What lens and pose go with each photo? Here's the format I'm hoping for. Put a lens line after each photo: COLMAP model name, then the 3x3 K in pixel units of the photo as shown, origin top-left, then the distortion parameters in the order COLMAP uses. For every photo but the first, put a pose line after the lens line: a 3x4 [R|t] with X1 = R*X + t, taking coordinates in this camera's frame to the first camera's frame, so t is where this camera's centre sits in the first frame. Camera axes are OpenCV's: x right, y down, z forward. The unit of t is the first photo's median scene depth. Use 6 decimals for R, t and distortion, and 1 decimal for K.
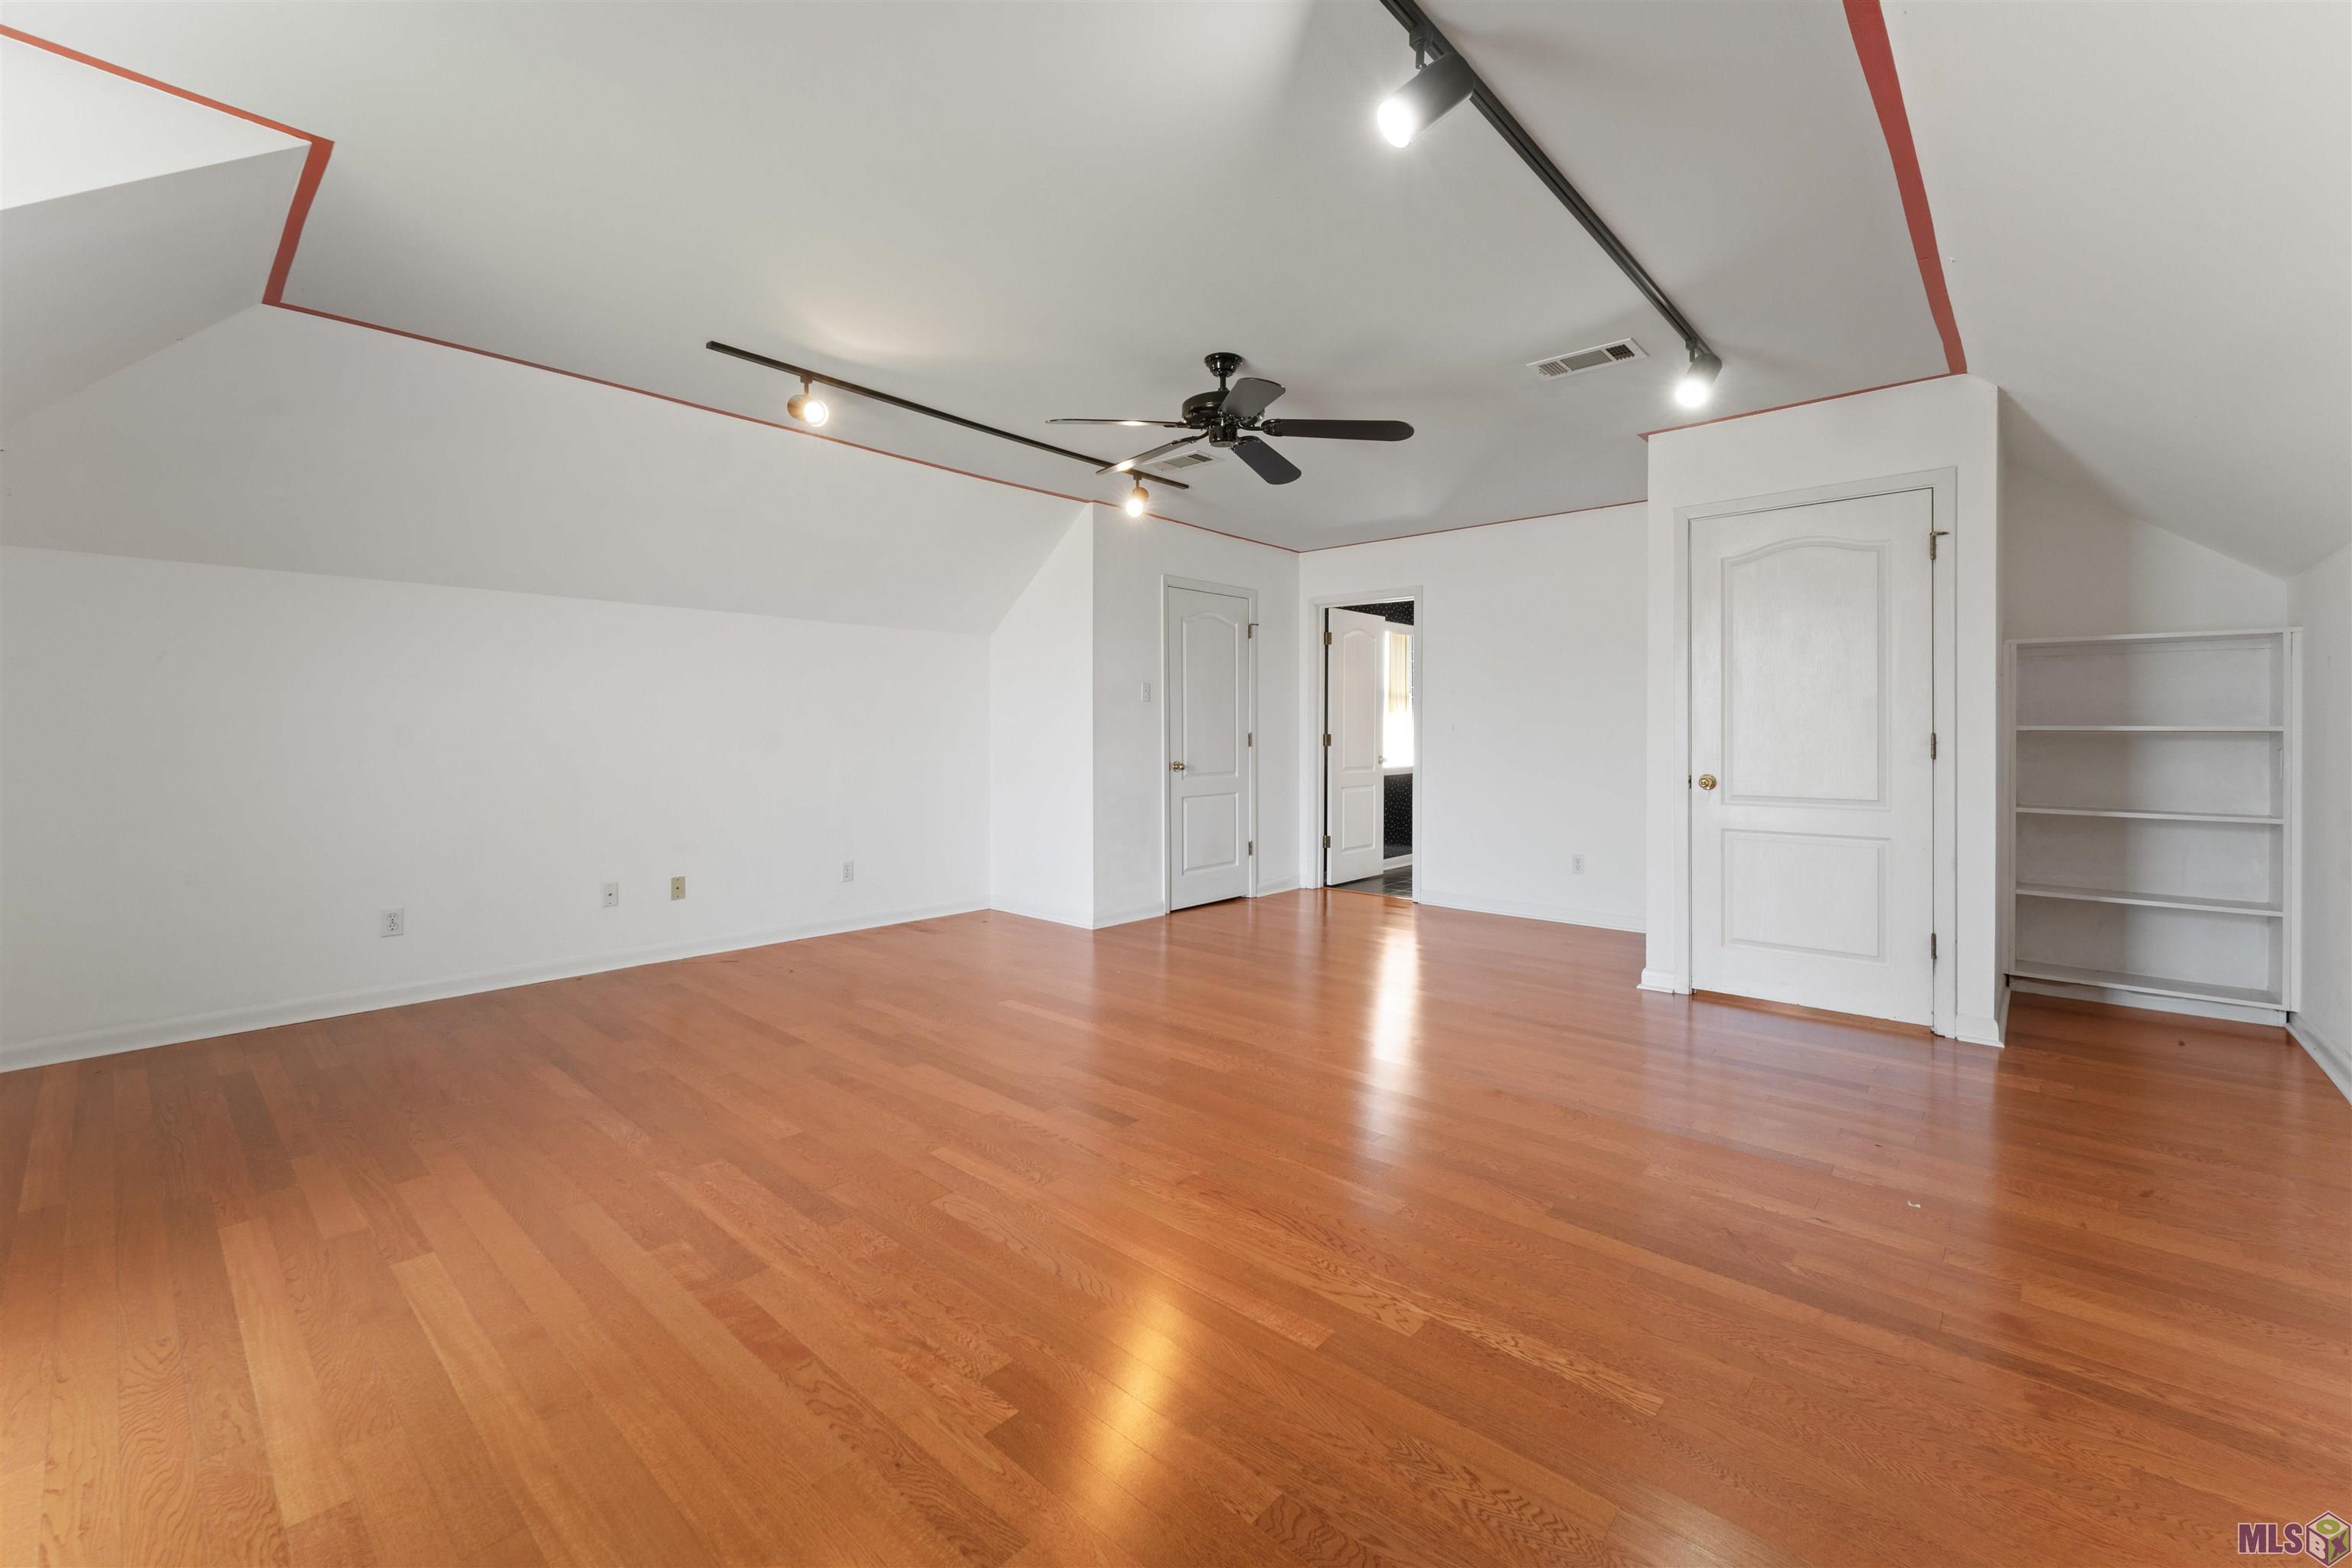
lens RADIAL K [[958.7, 0, 1171.2], [0, 958.7, 734.5], [0, 0, 1]] dist [-0.002202, 0.000318]
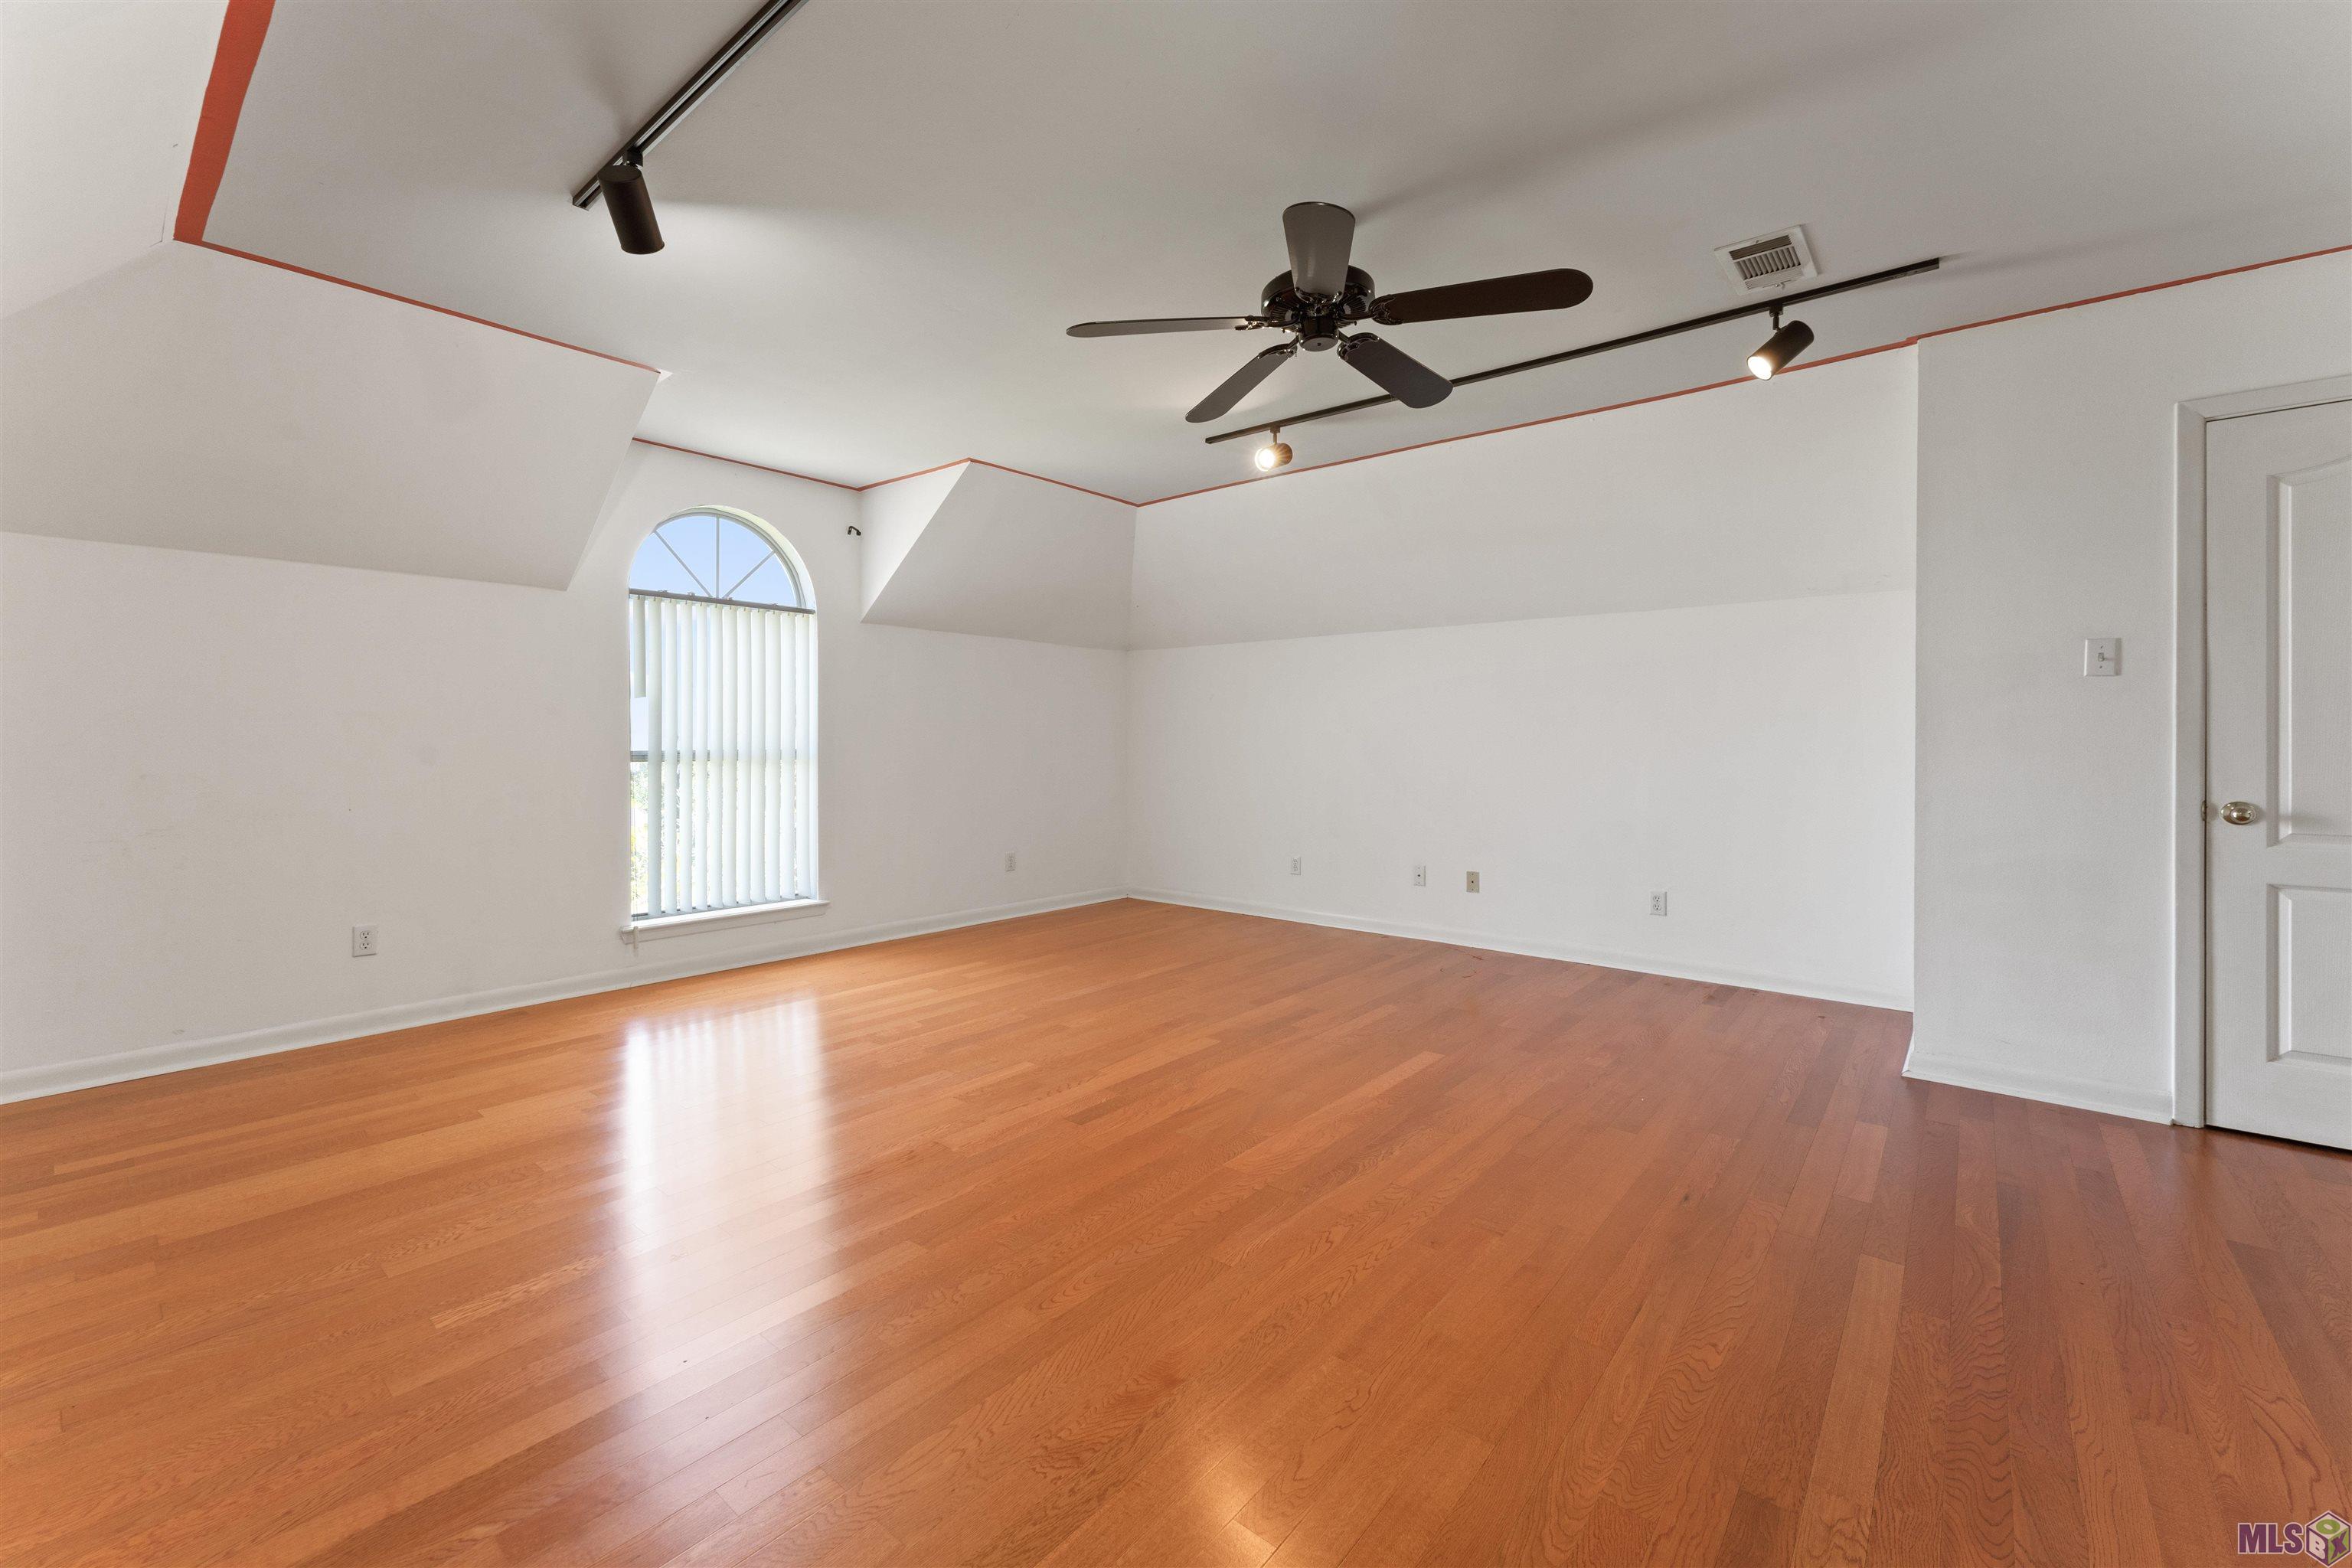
lens RADIAL K [[958.7, 0, 1165.8], [0, 958.7, 740.1], [0, 0, 1]] dist [-0.002202, 0.000318]
pose [[0.033775, -0.000908, -0.999429, 1.300960], [-0.003240, 0.999994, -0.001018, 0.002803], [0.999424, 0.003272, 0.033772, 1.416868]]
